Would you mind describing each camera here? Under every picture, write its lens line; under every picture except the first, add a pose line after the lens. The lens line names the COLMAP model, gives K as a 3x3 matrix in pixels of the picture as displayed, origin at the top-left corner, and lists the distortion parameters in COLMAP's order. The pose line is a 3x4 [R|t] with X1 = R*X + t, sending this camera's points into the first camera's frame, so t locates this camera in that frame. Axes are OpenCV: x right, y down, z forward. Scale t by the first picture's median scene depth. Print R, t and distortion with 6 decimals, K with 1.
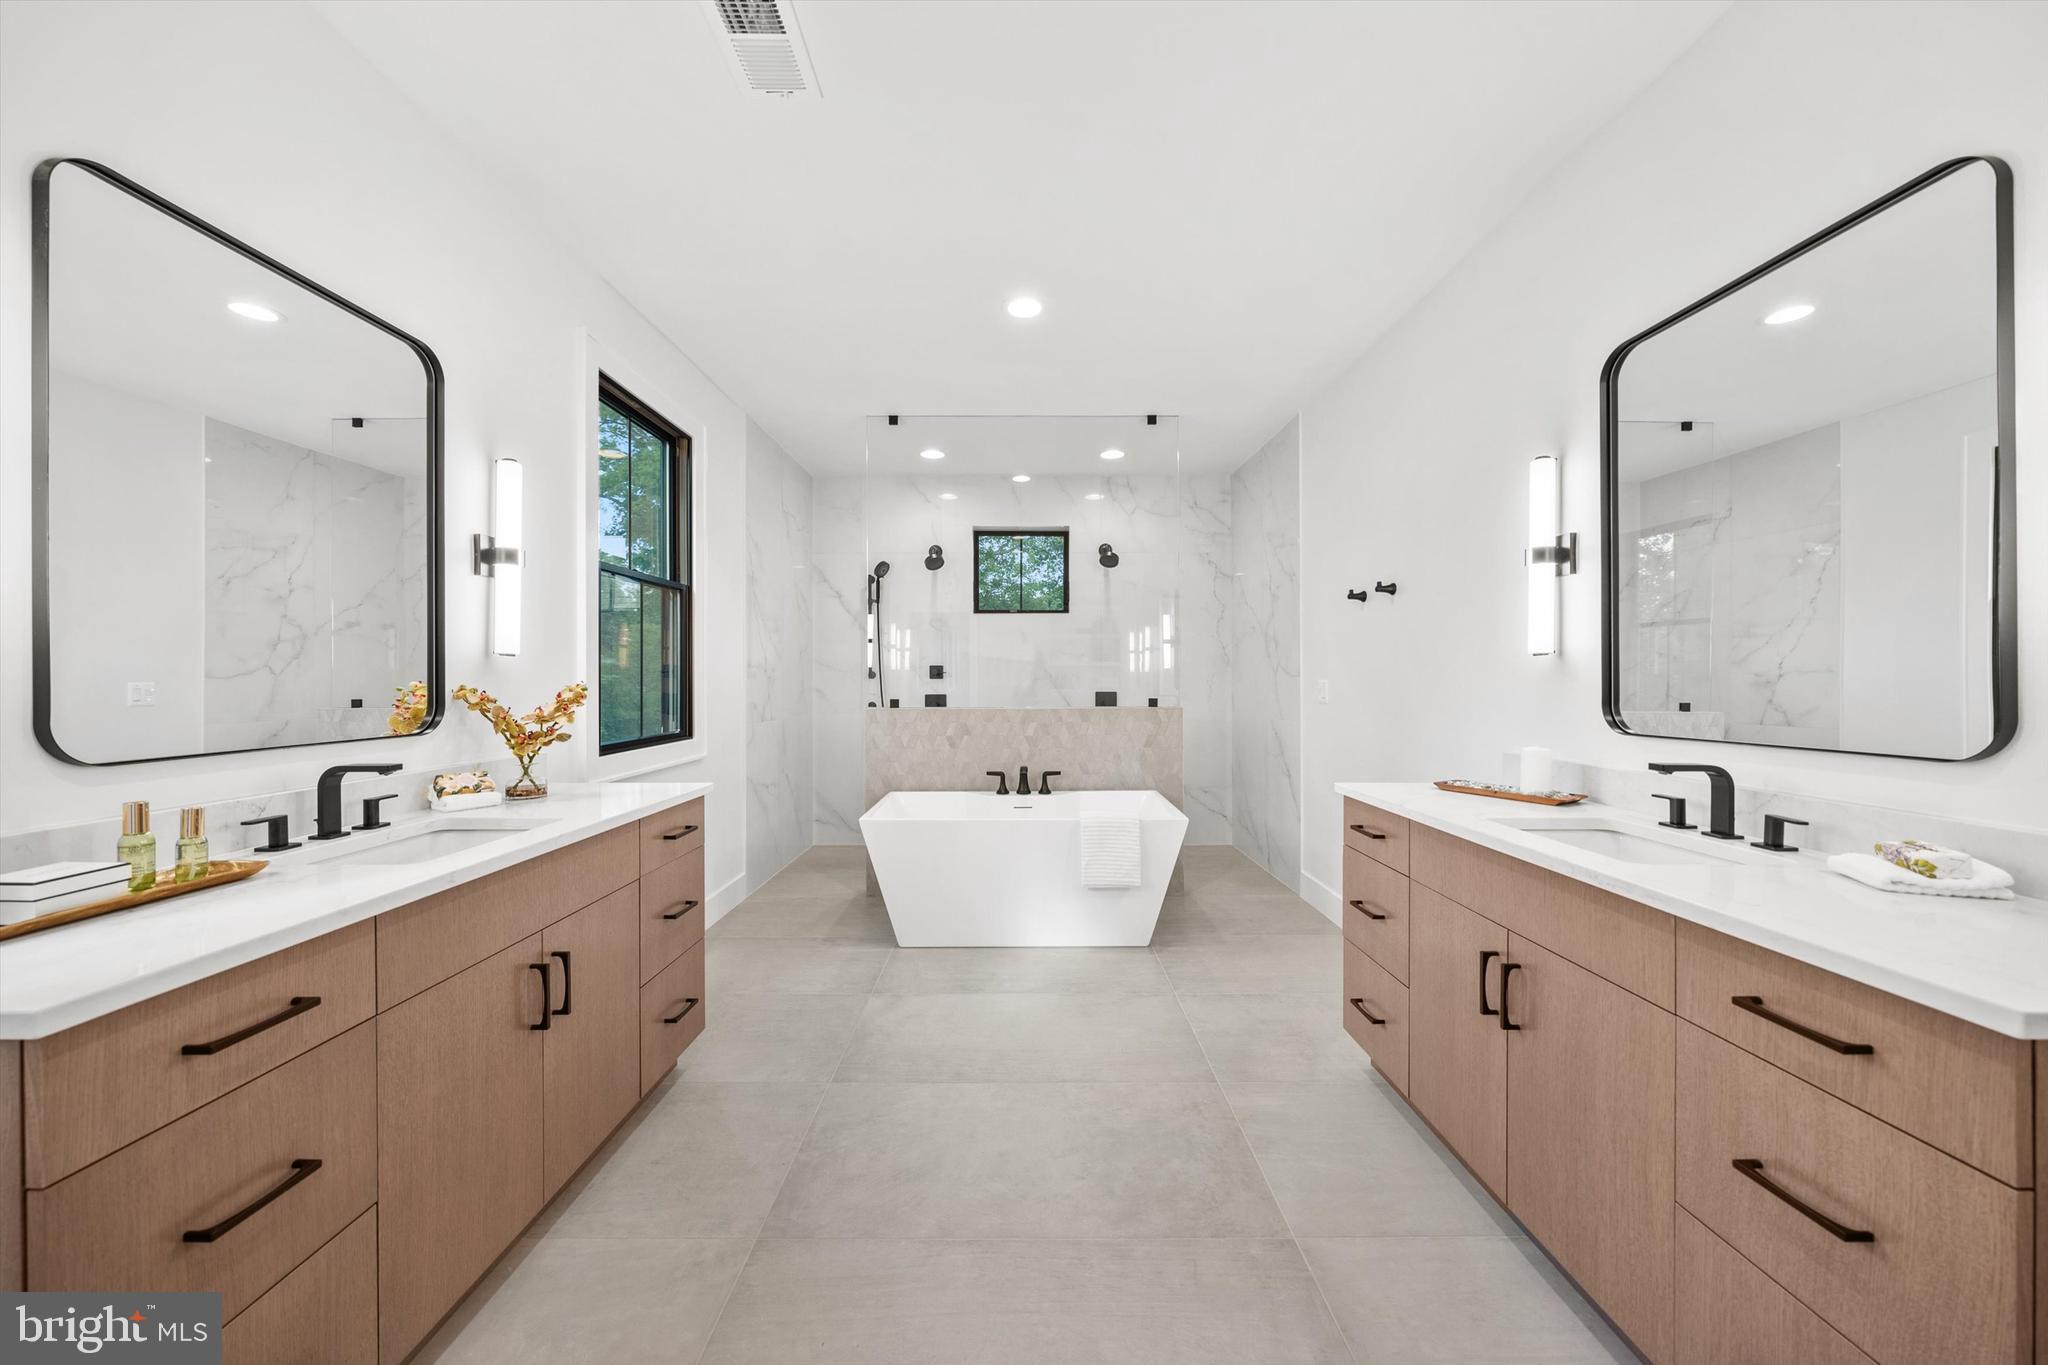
lens RADIAL K [[696.5, 0, 1021.6], [0, 696.5, 675.0], [0, 0, 1]] dist [-0.000525, -0.000129]
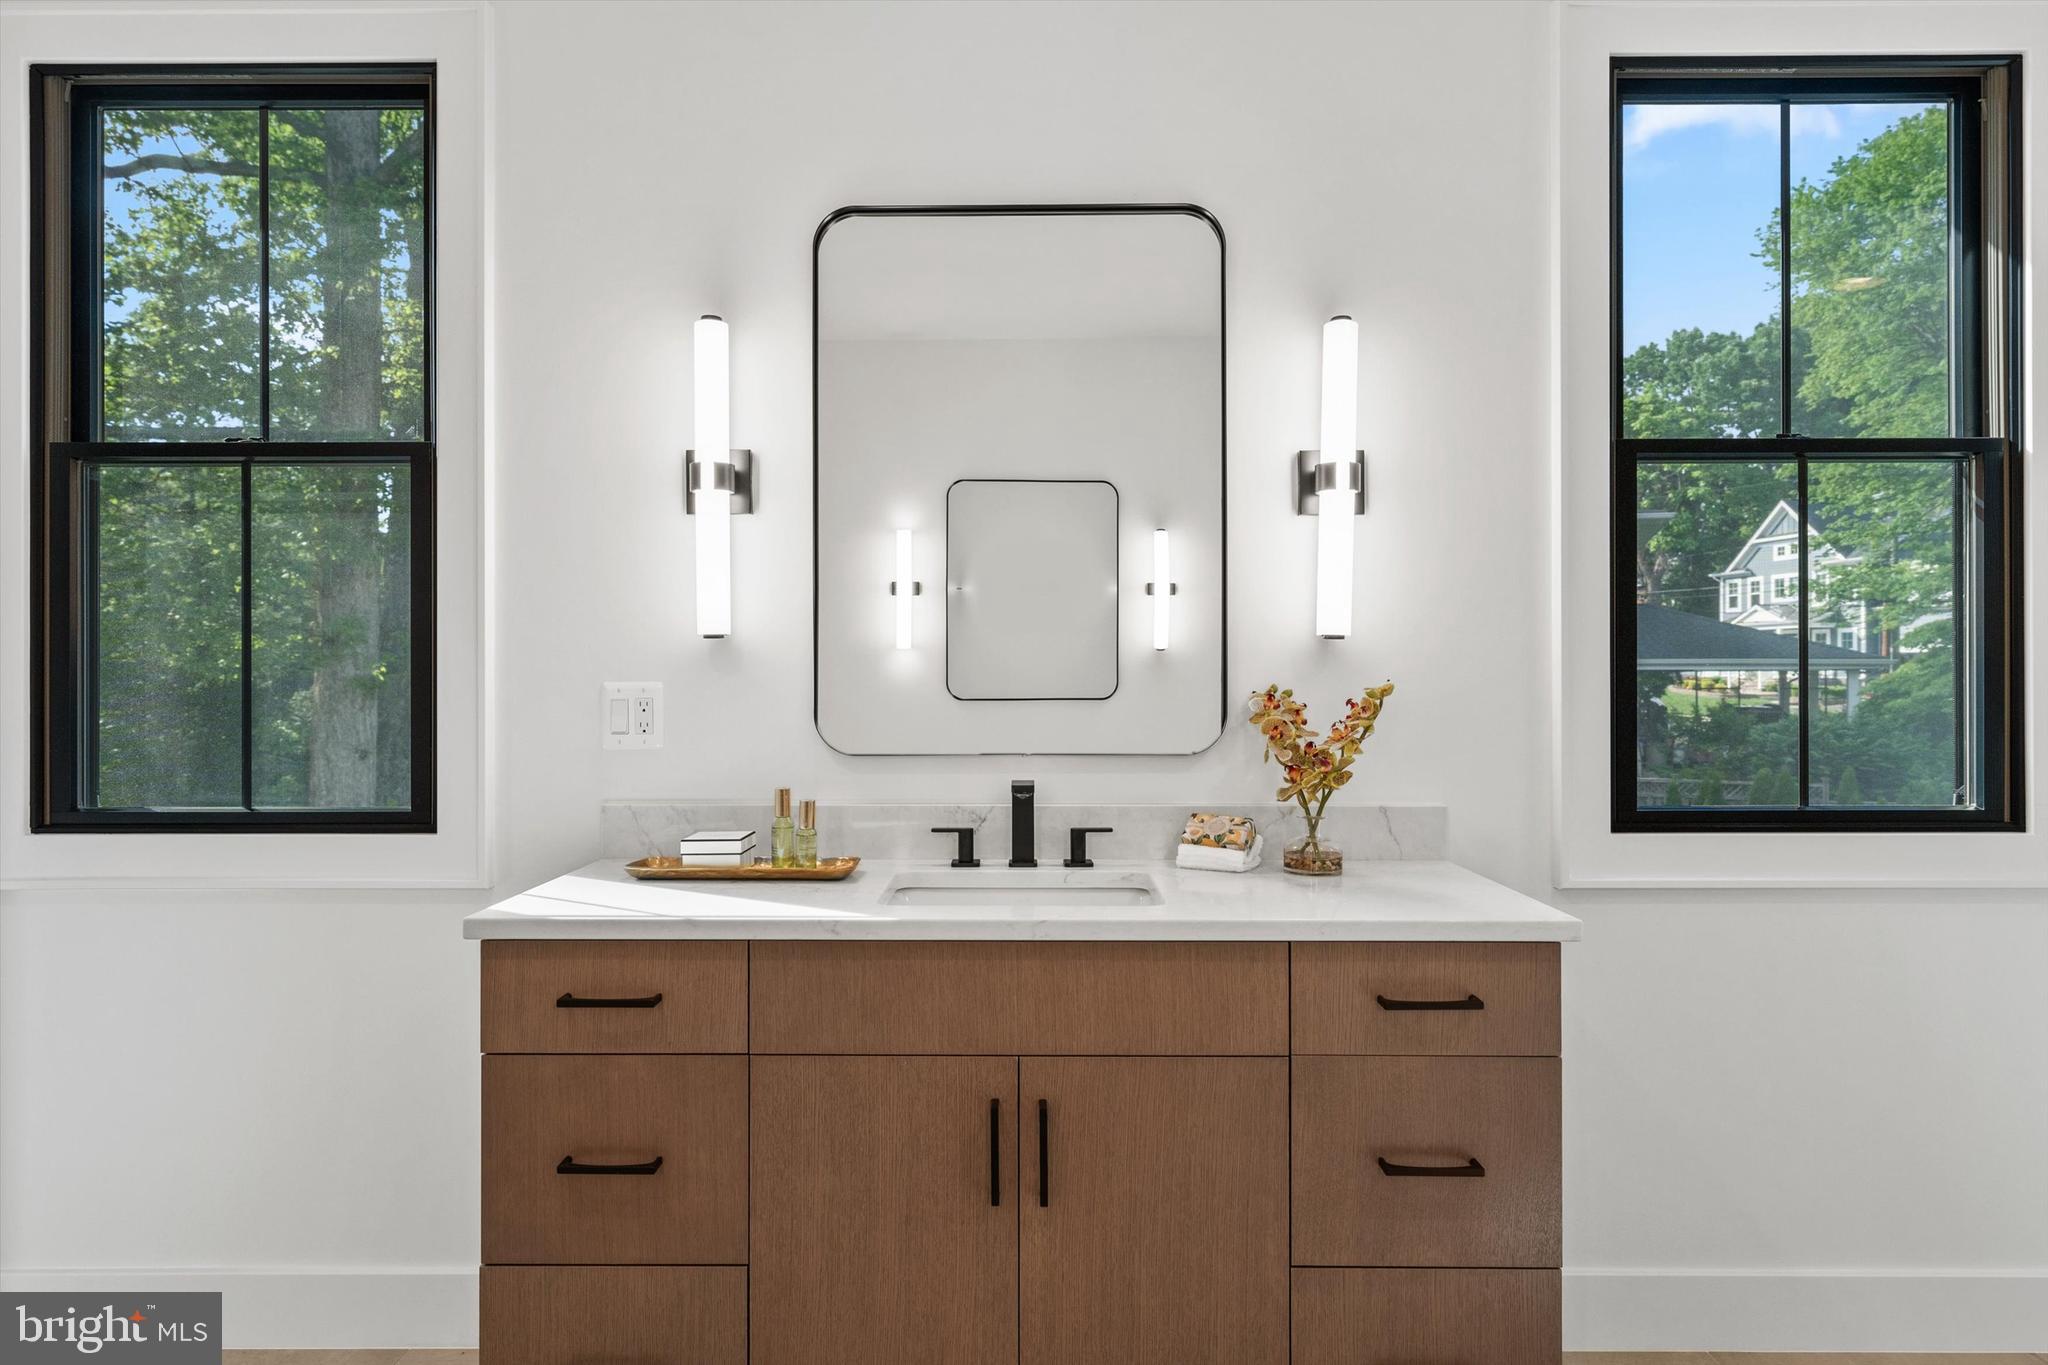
lens RADIAL K [[1225.5, 0, 1024.0], [0, 1225.5, 682.5], [0, 0, 1]] dist [-0.000500, -0.000342]
pose [[0.003717, 0.001080, -0.999993, 0.380498], [0.002007, 0.999997, 0.001087, 0.011621], [0.999991, -0.002011, 0.003715, 0.820108]]
